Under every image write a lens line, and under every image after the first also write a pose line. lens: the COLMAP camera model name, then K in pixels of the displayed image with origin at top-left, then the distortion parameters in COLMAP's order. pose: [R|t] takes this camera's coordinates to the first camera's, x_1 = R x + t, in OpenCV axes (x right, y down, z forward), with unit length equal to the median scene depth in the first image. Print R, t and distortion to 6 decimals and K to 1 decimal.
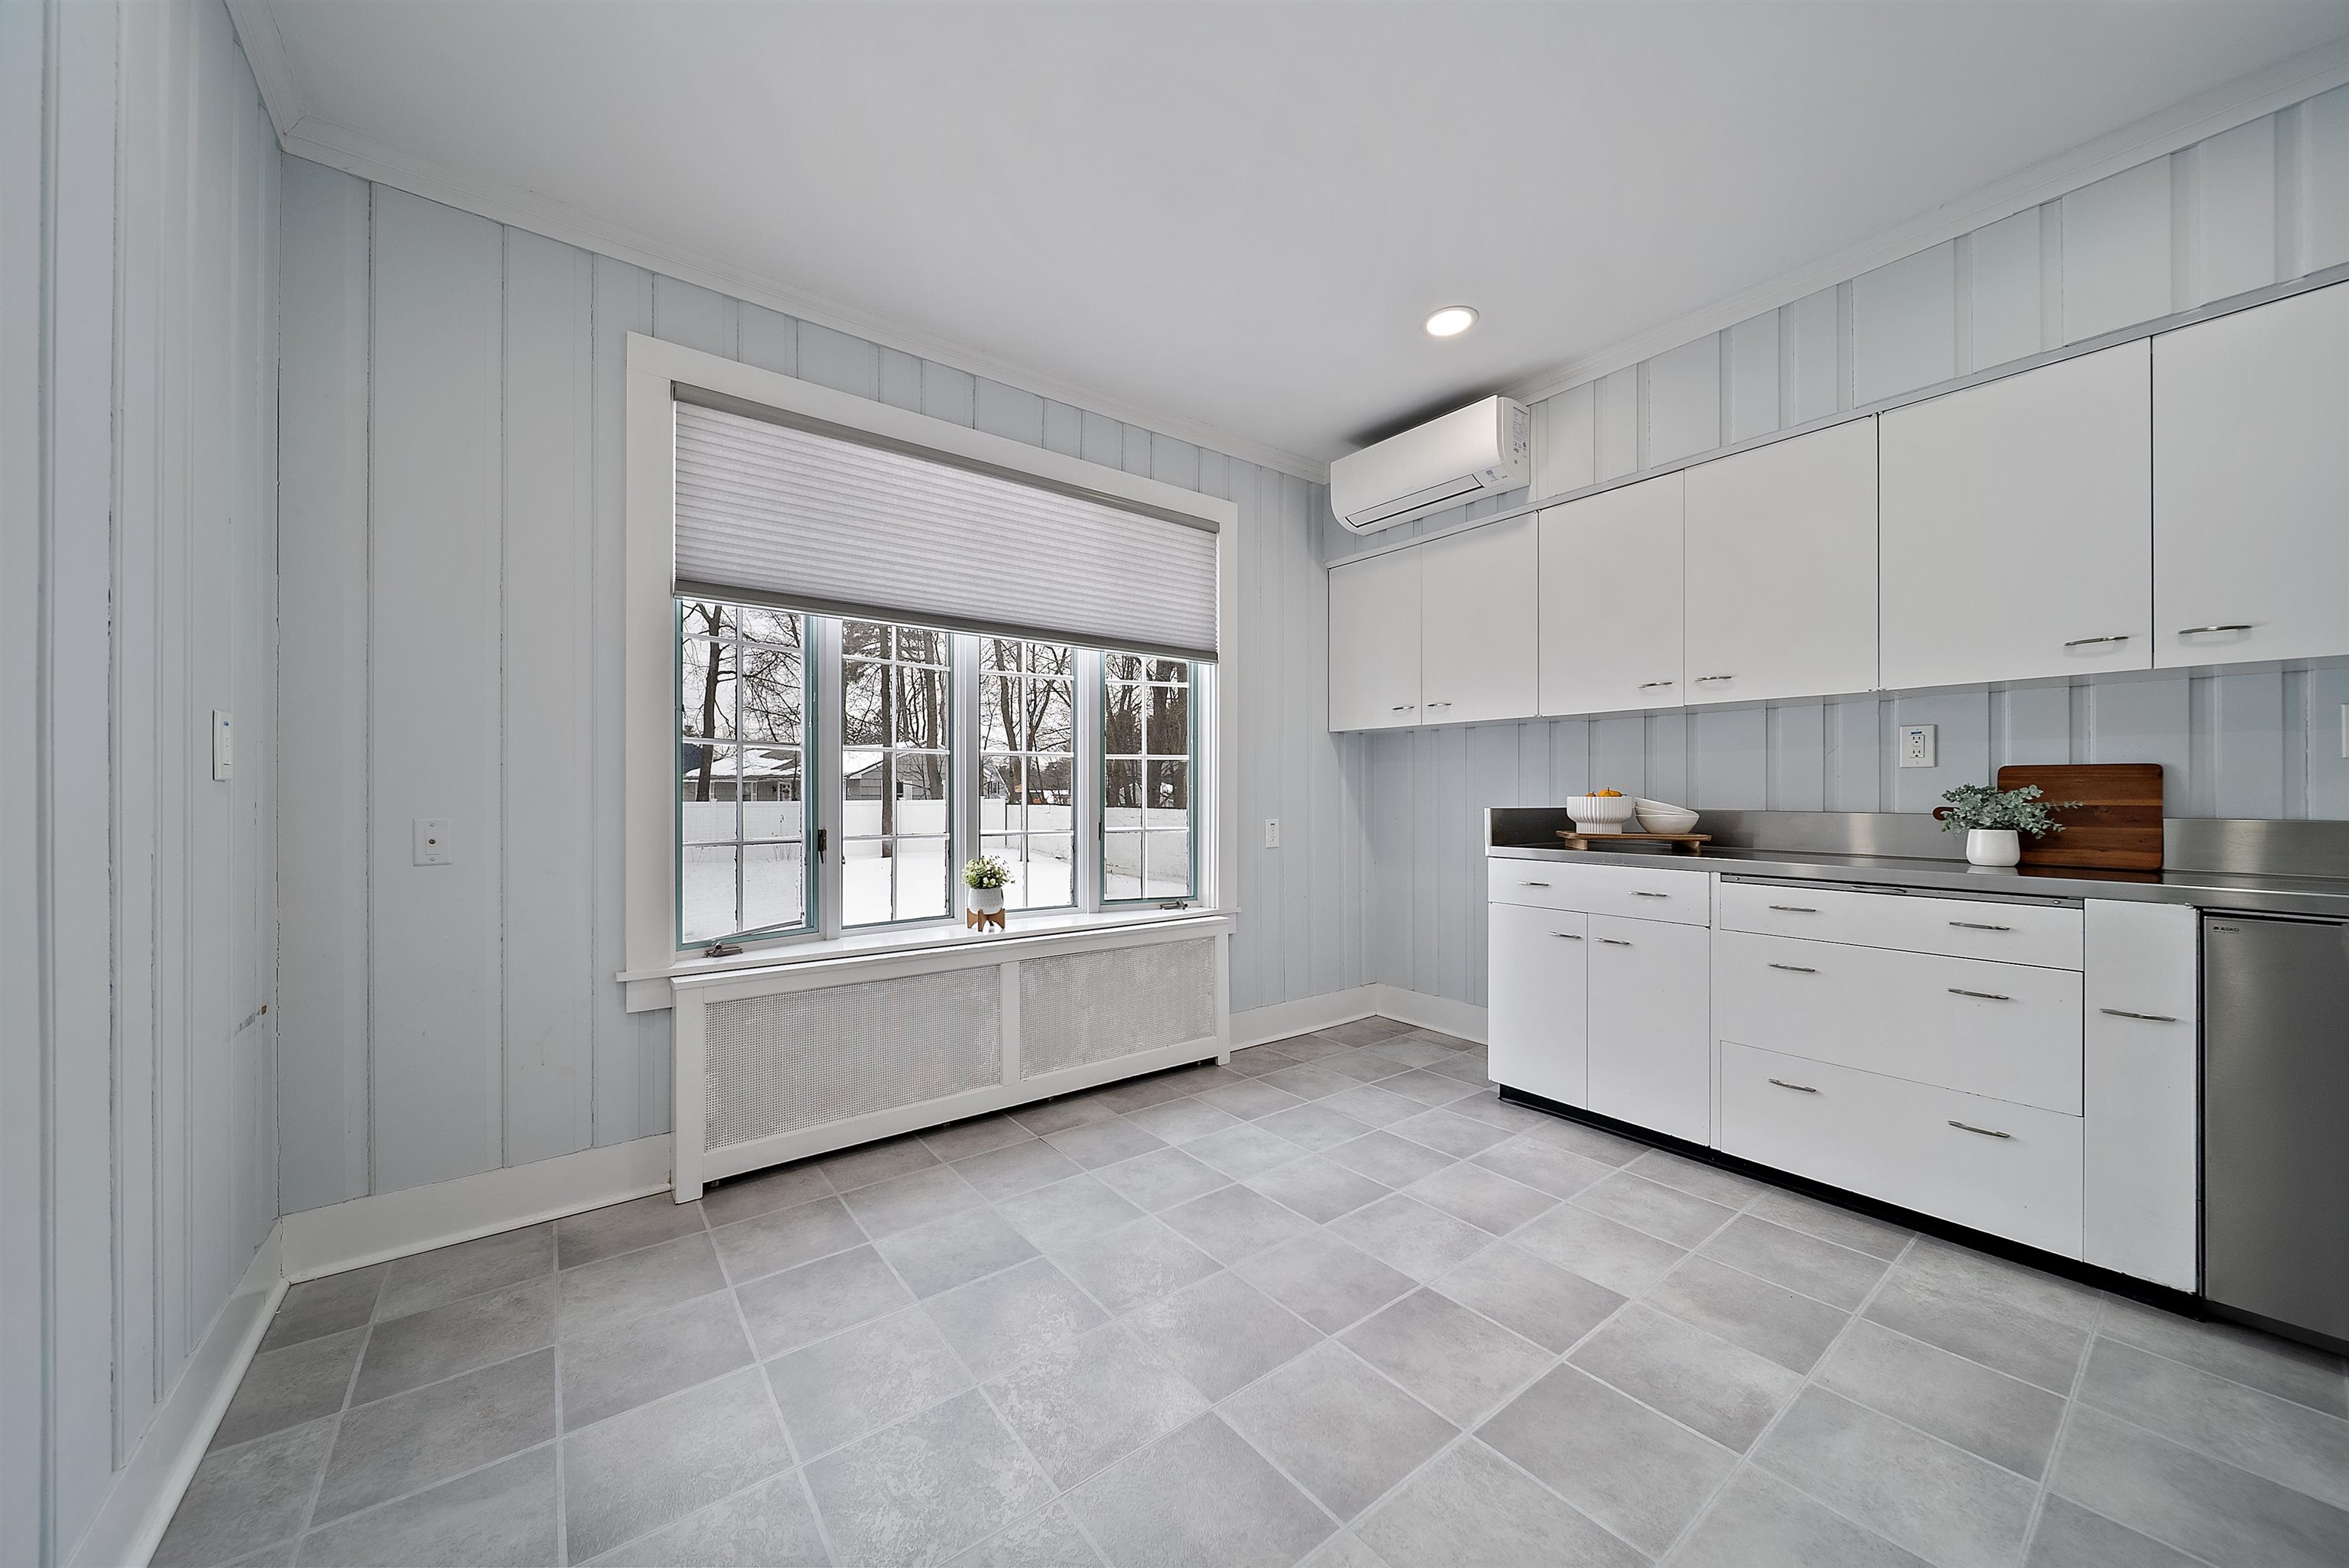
lens RADIAL K [[831.4, 0, 1173.4], [0, 831.4, 788.3], [0, 0, 1]] dist [0.000125, -0.001314]
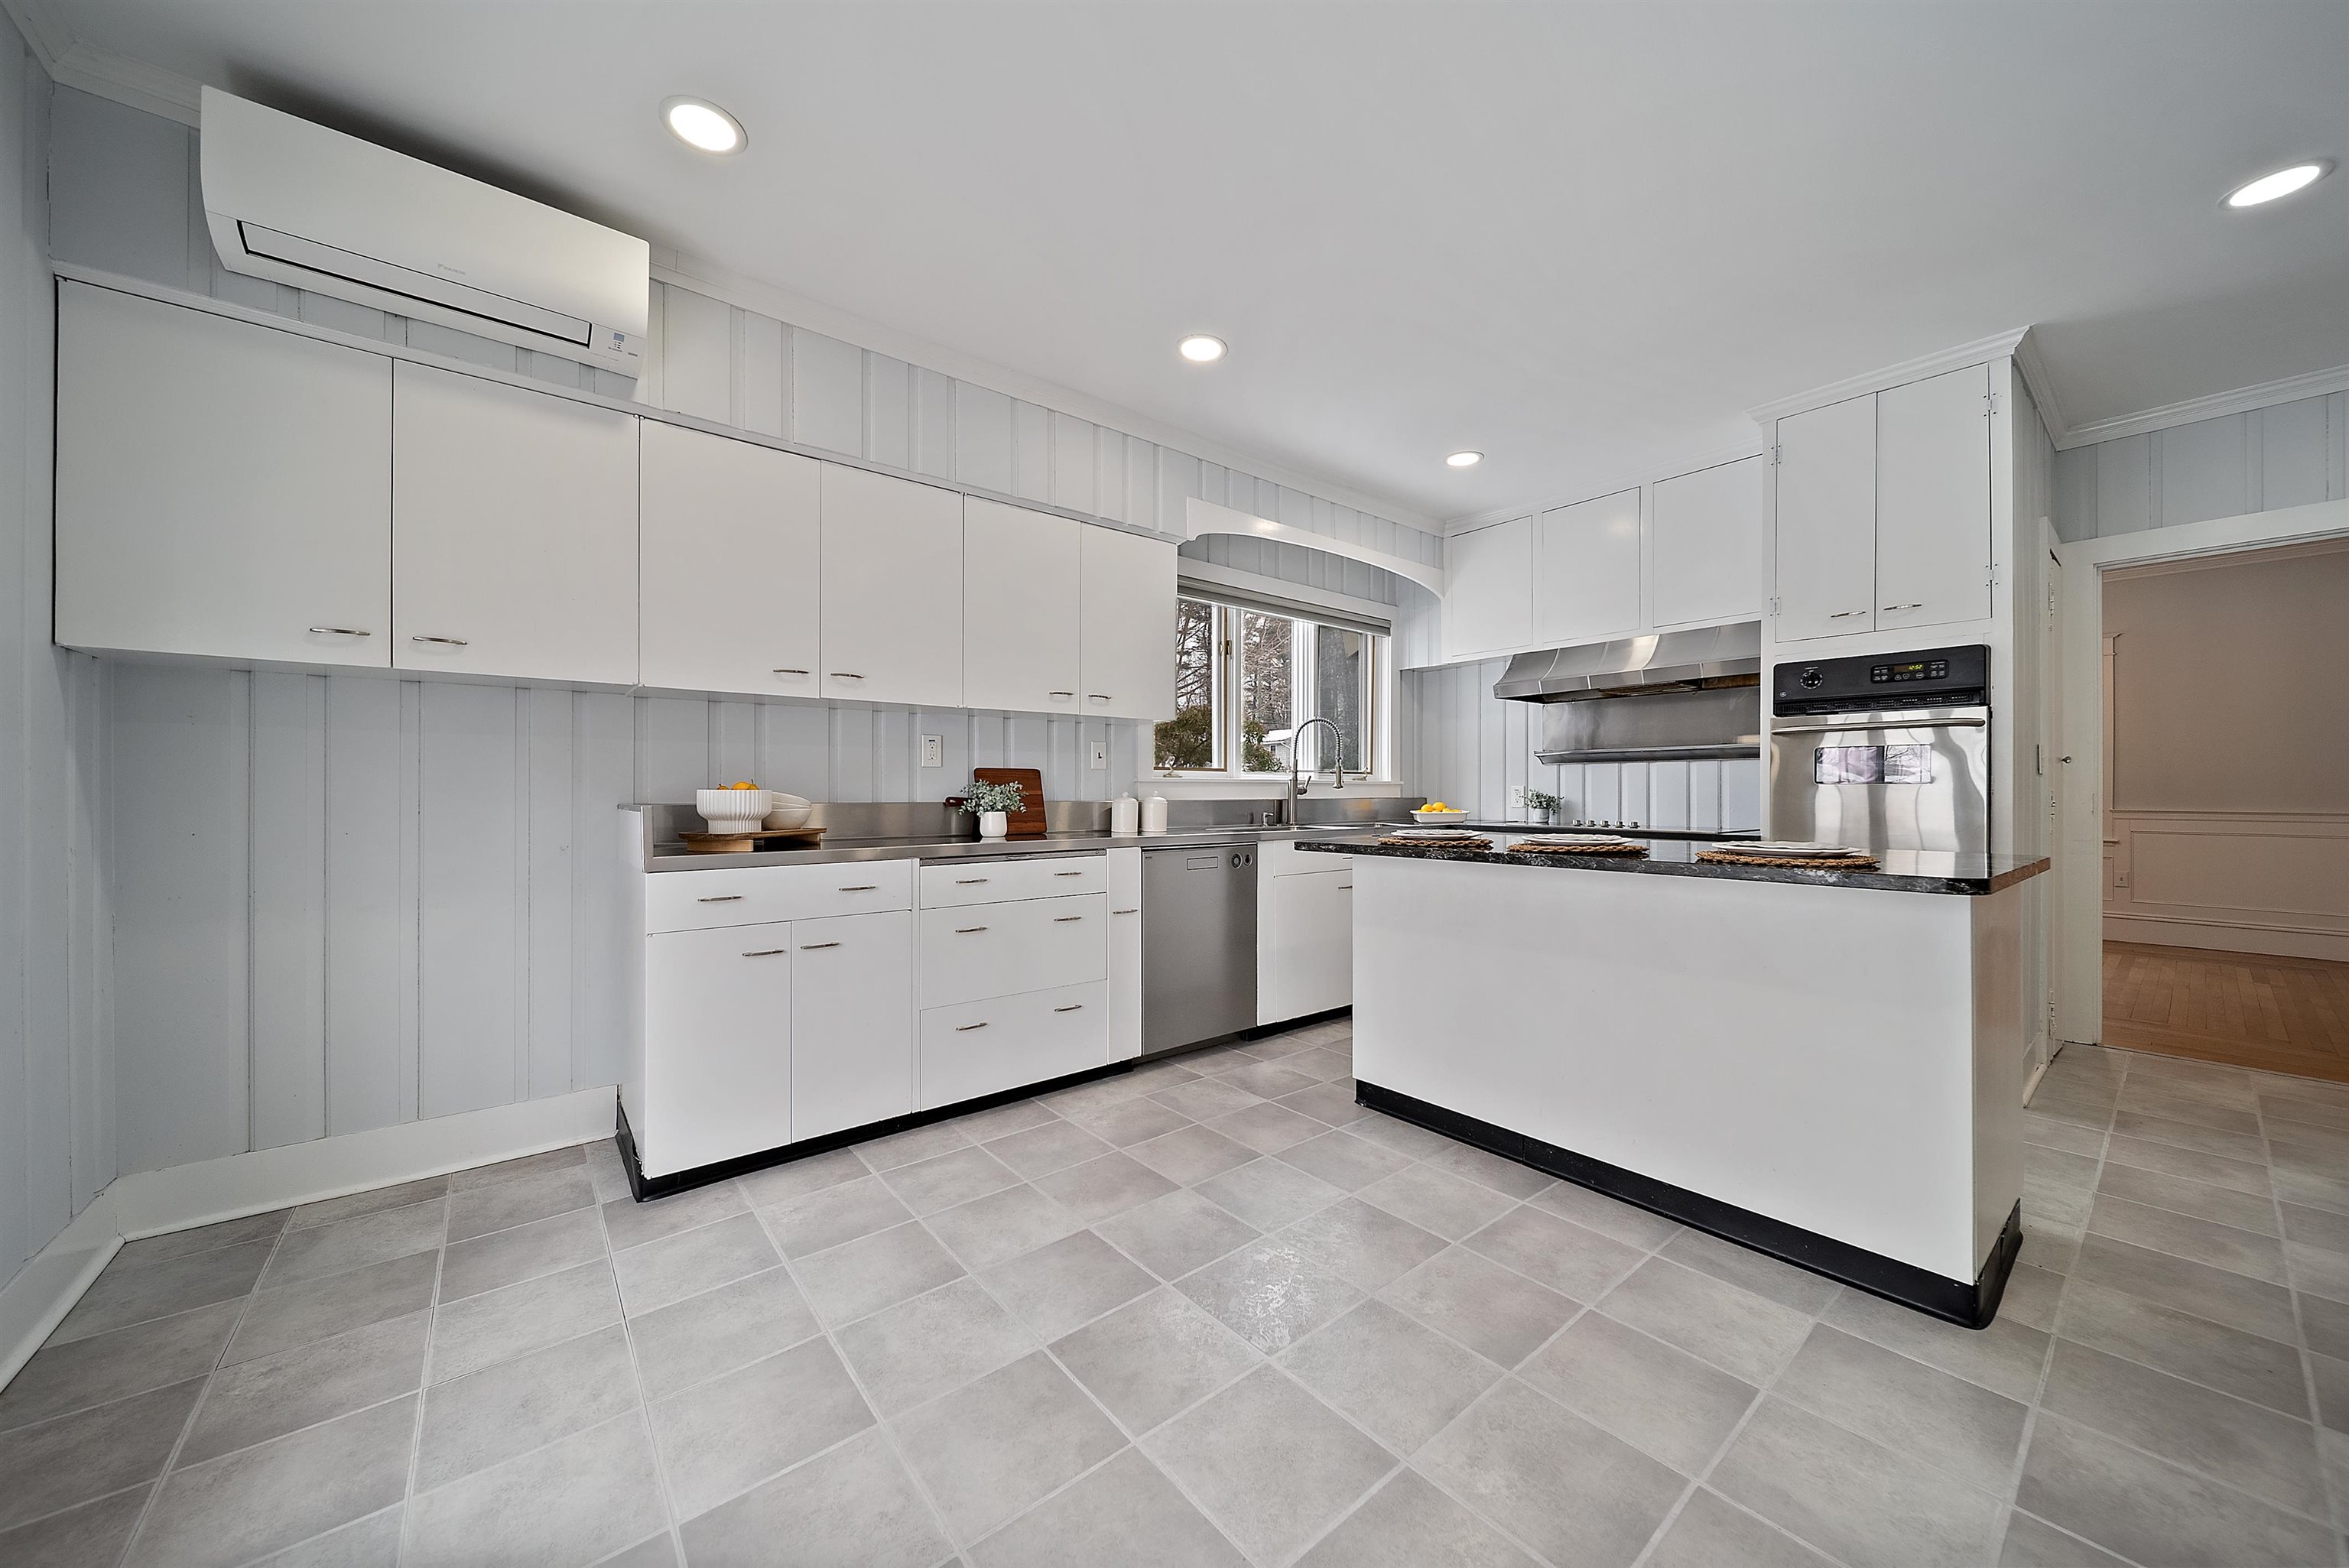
lens RADIAL K [[834.3, 0, 1174.5], [0, 834.3, 784.0], [0, 0, 1]] dist [0.020637, -0.007116]
pose [[-0.030643, 0.003109, 0.999526, -0.470734], [-0.008853, 0.999955, -0.003382, 0.003860], [-0.999491, -0.008952, -0.030614, 0.710553]]
